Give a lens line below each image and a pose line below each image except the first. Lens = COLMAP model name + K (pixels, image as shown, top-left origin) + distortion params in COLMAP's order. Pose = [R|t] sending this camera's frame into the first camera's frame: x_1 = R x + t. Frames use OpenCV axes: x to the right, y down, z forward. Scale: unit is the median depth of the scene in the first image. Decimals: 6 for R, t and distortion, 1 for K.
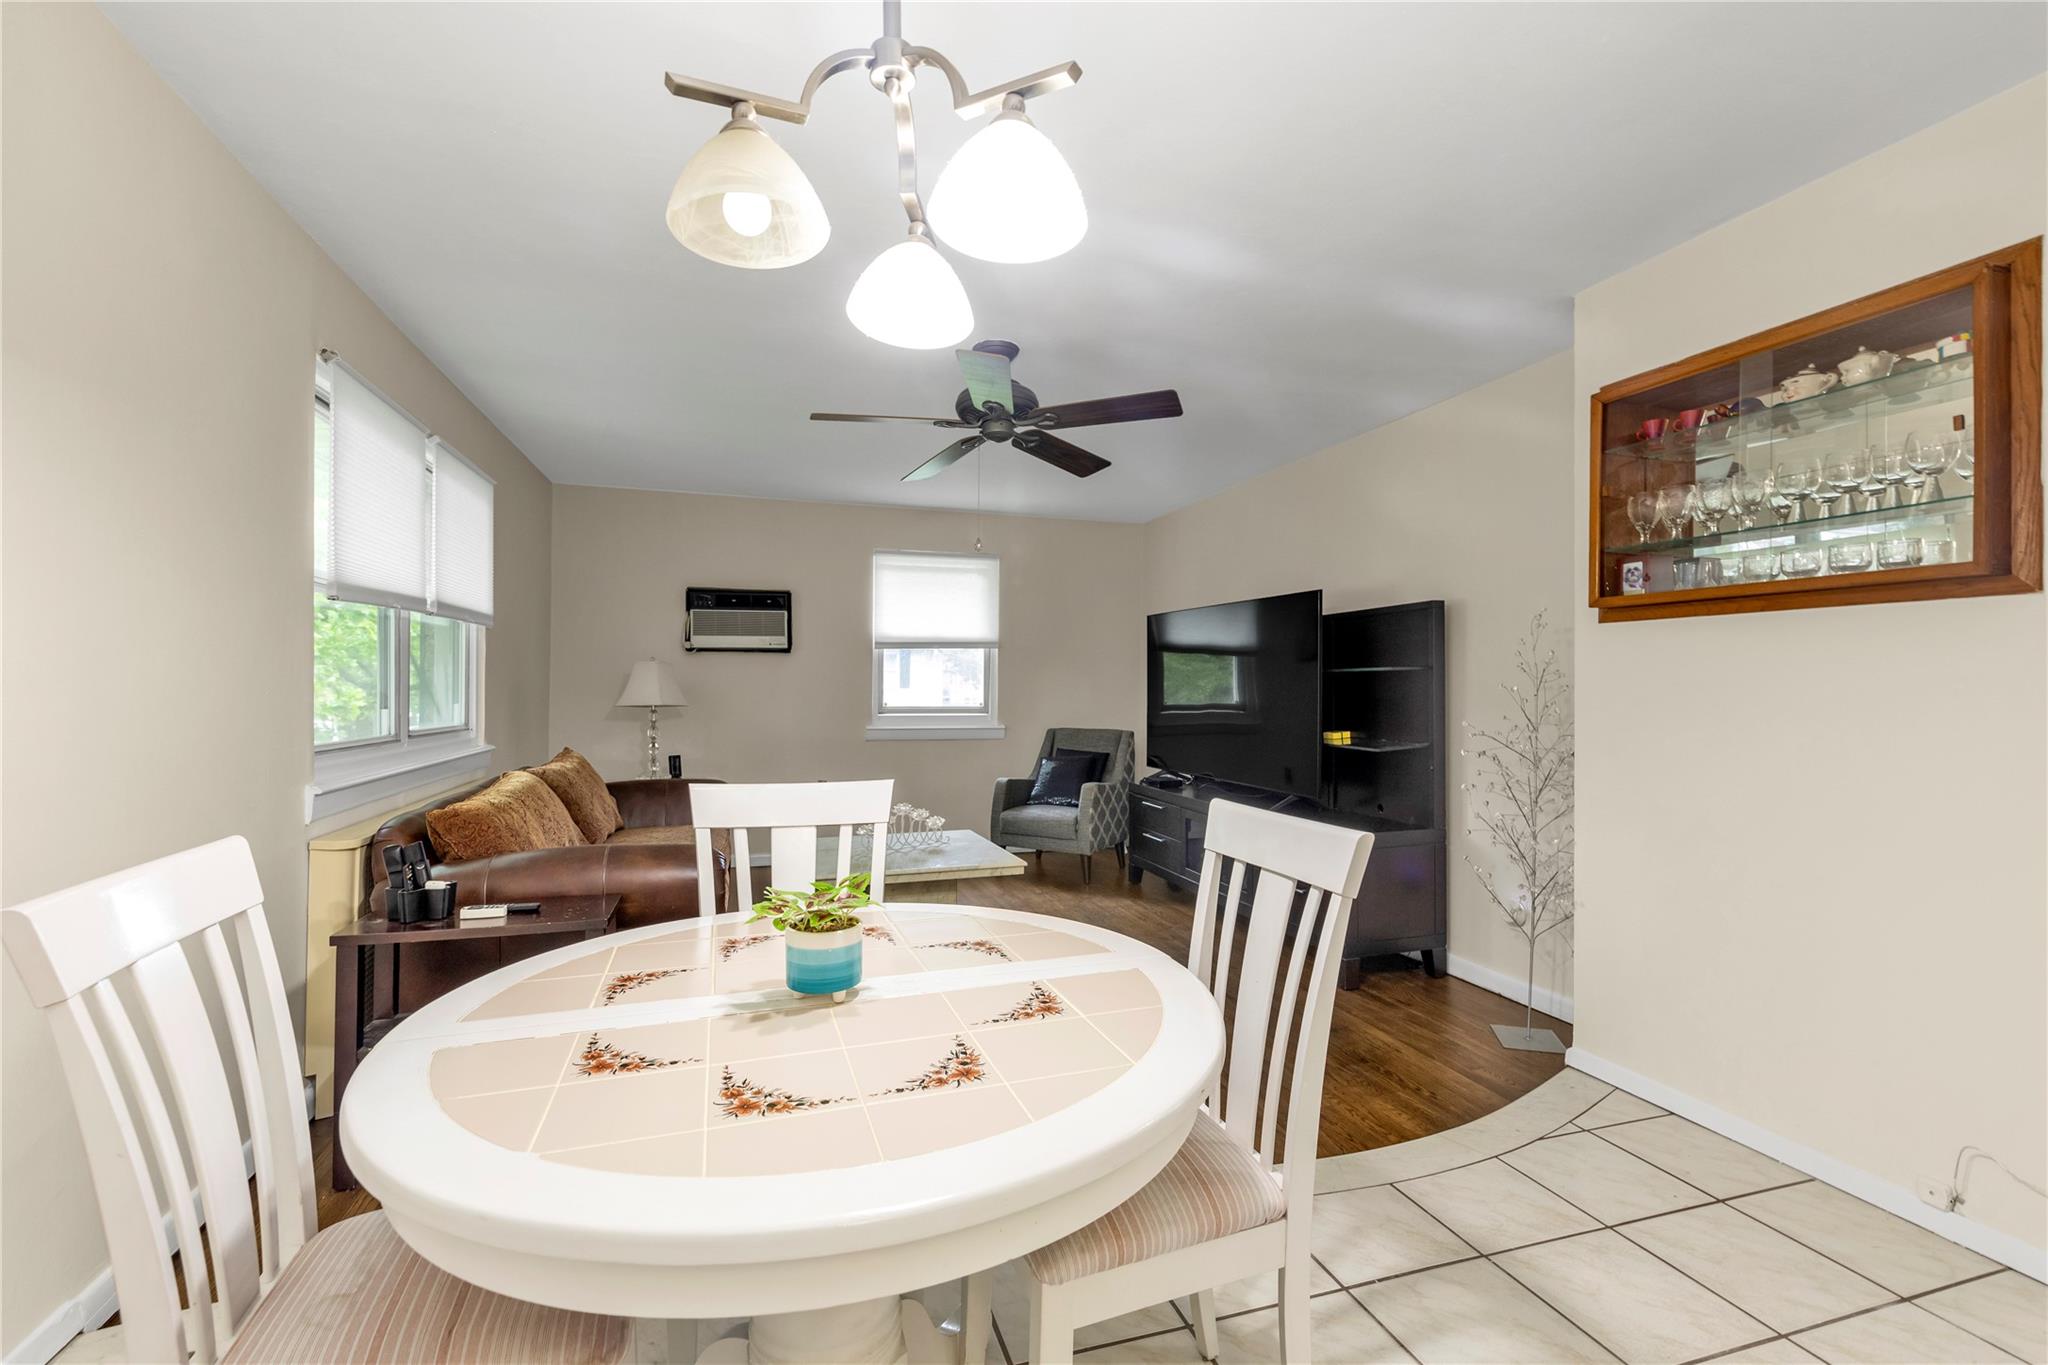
lens RADIAL K [[889.0, 0, 985.5], [0, 889.0, 692.3], [0, 0, 1]] dist [-0.002270, -0.000474]
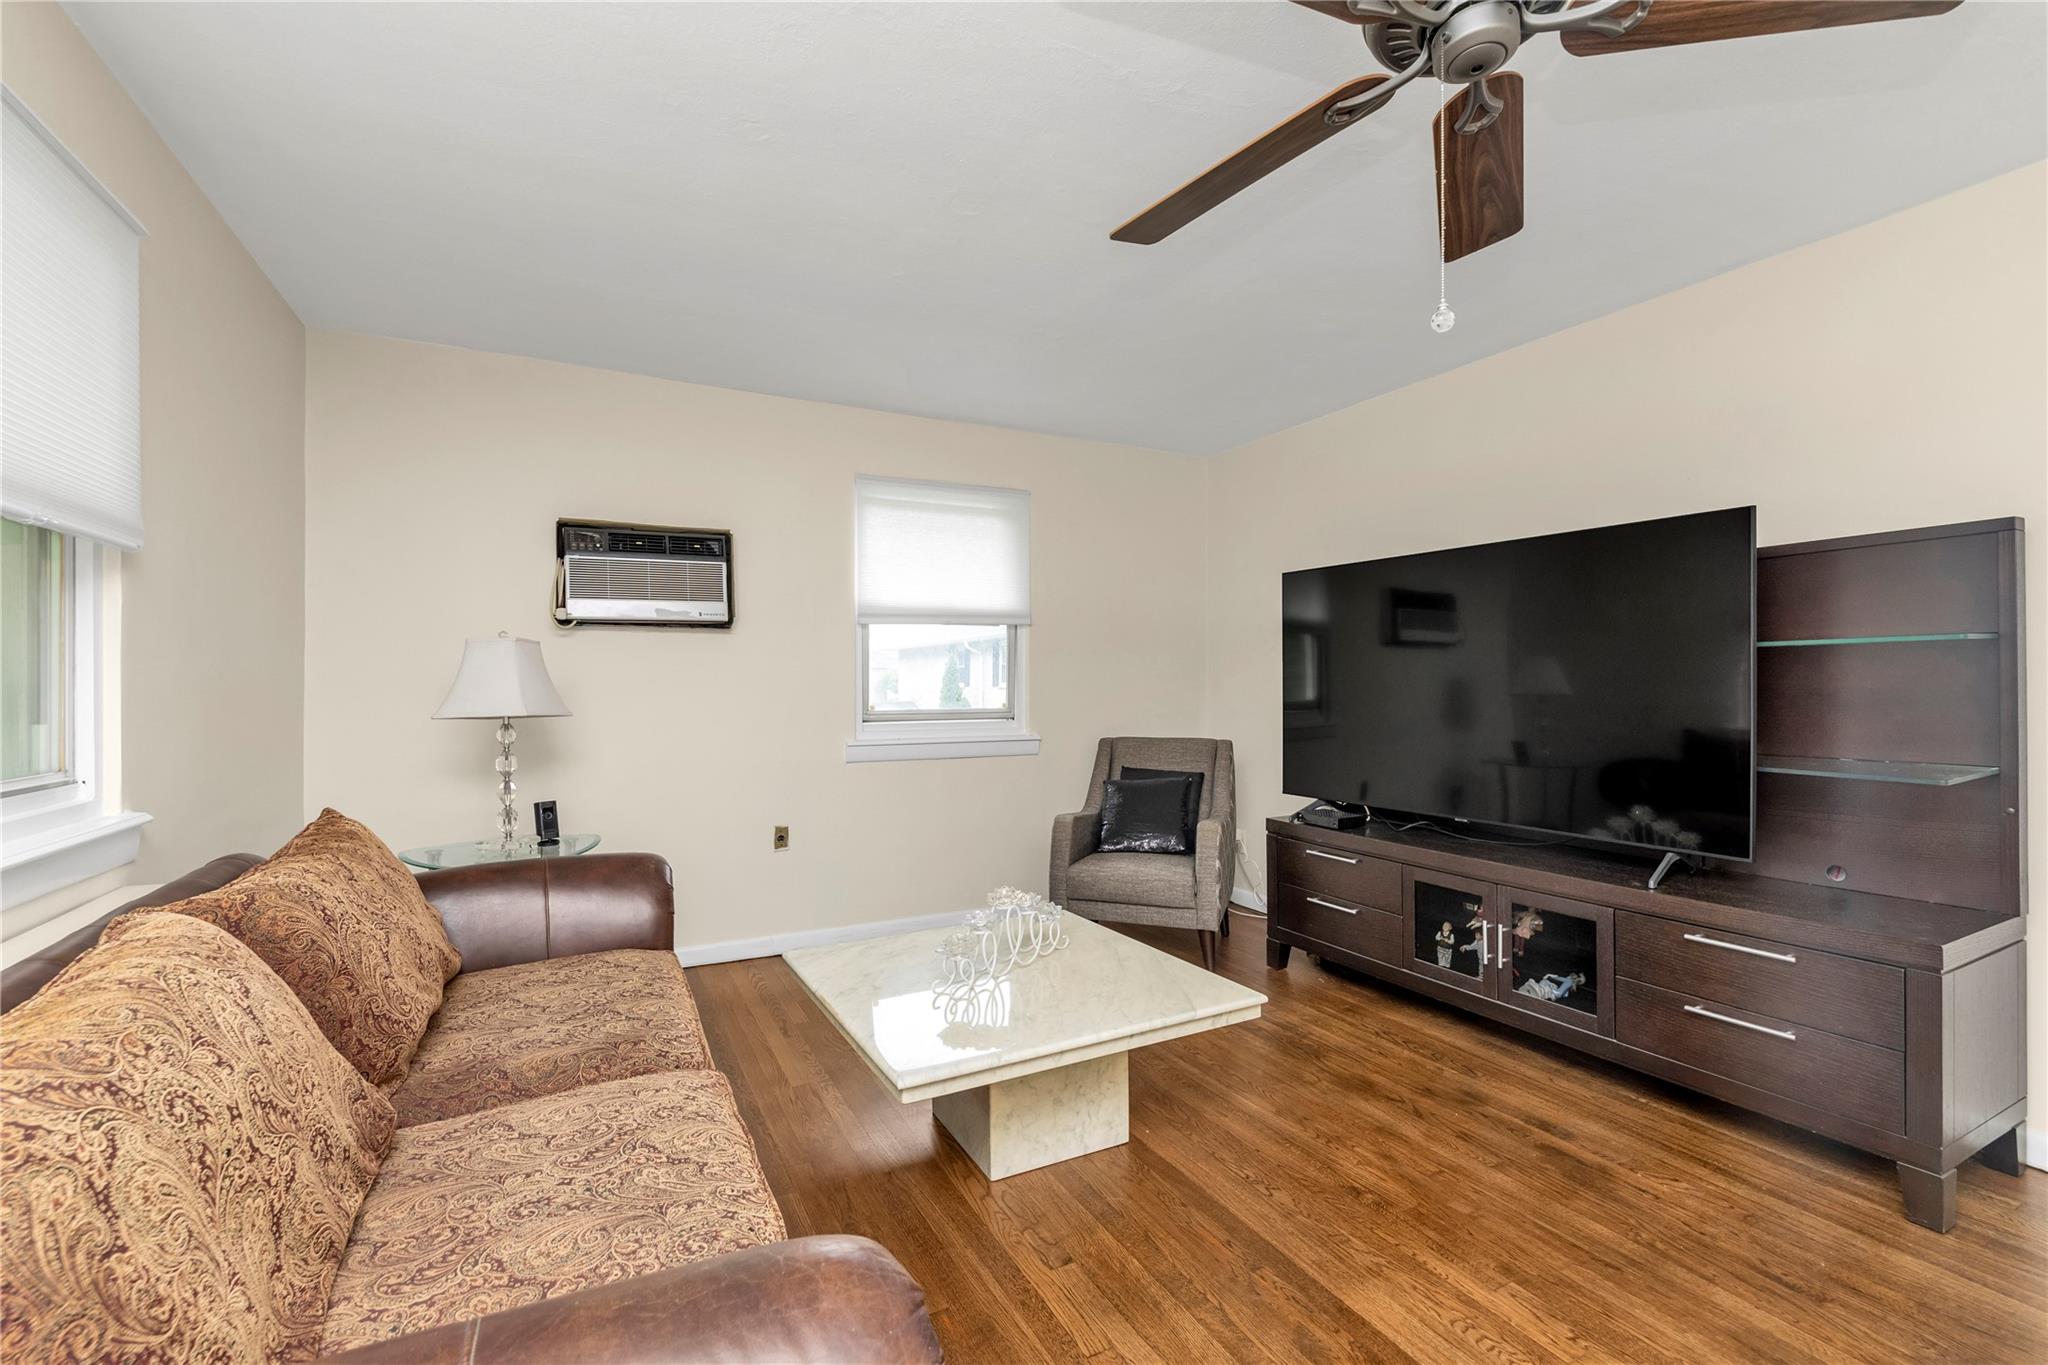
lens RADIAL K [[889.0, 0, 994.0], [0, 889.0, 680.4], [0, 0, 1]] dist [-0.002270, -0.000474]
pose [[0.983517, -0.008673, 0.180606, -0.153009], [0.010272, 0.999916, -0.007922, -0.000219], [-0.180522, 0.009646, 0.983524, 0.348899]]
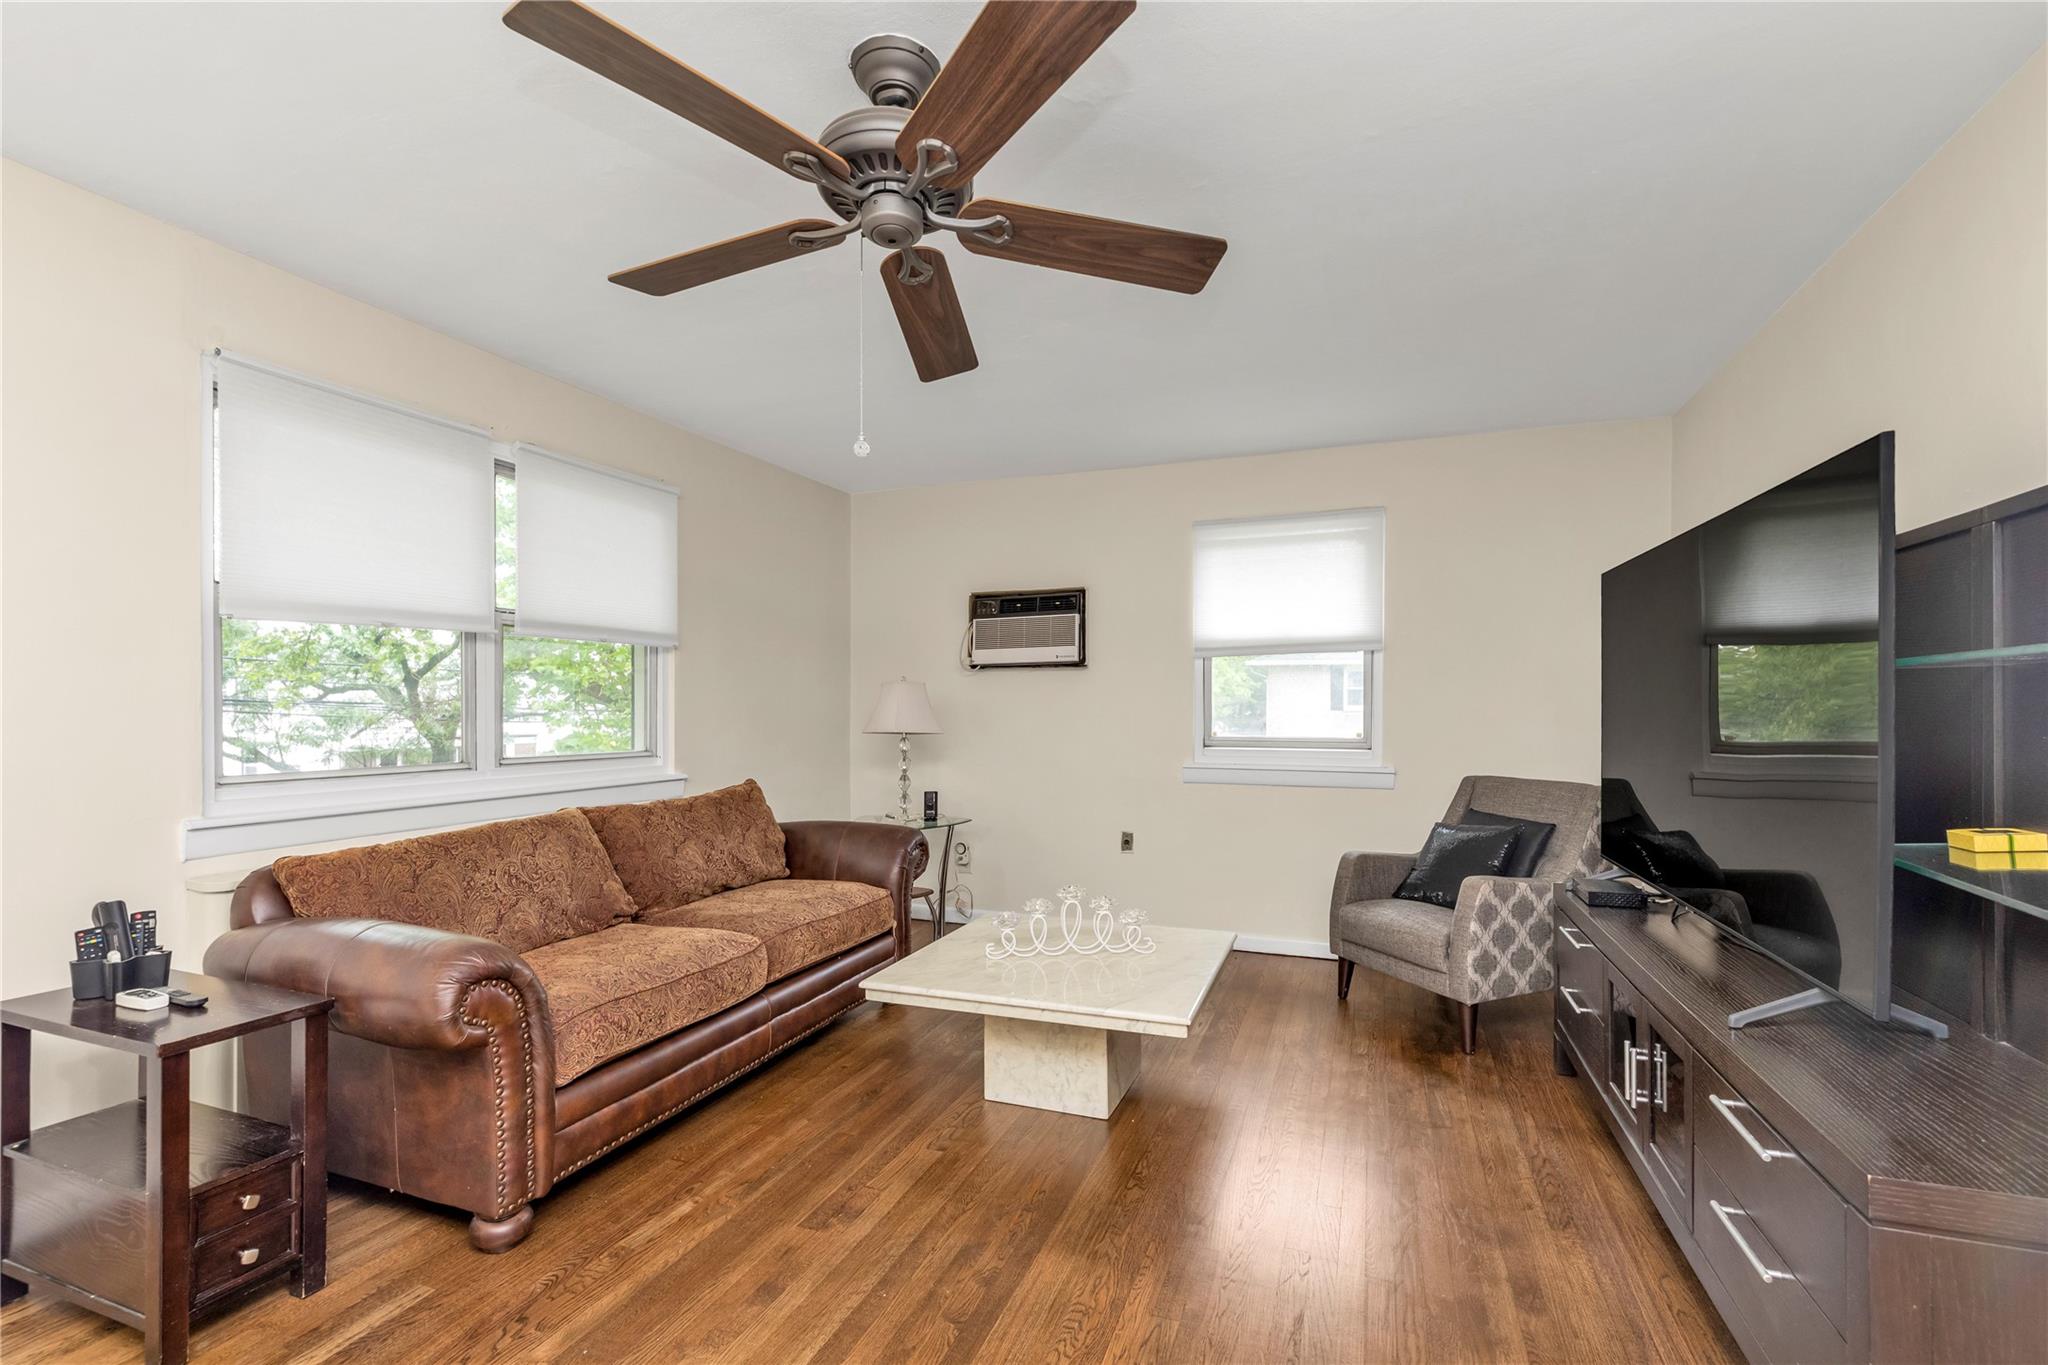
lens RADIAL K [[889.0, 0, 1006.4], [0, 889.0, 715.6], [0, 0, 1]] dist [-0.002270, -0.000474]
pose [[0.792225, 0.000578, -0.610229, 0.211460], [0.000012, 1.000000, 0.000963, -0.001923], [0.610230, -0.000770, 0.792224, 0.341782]]
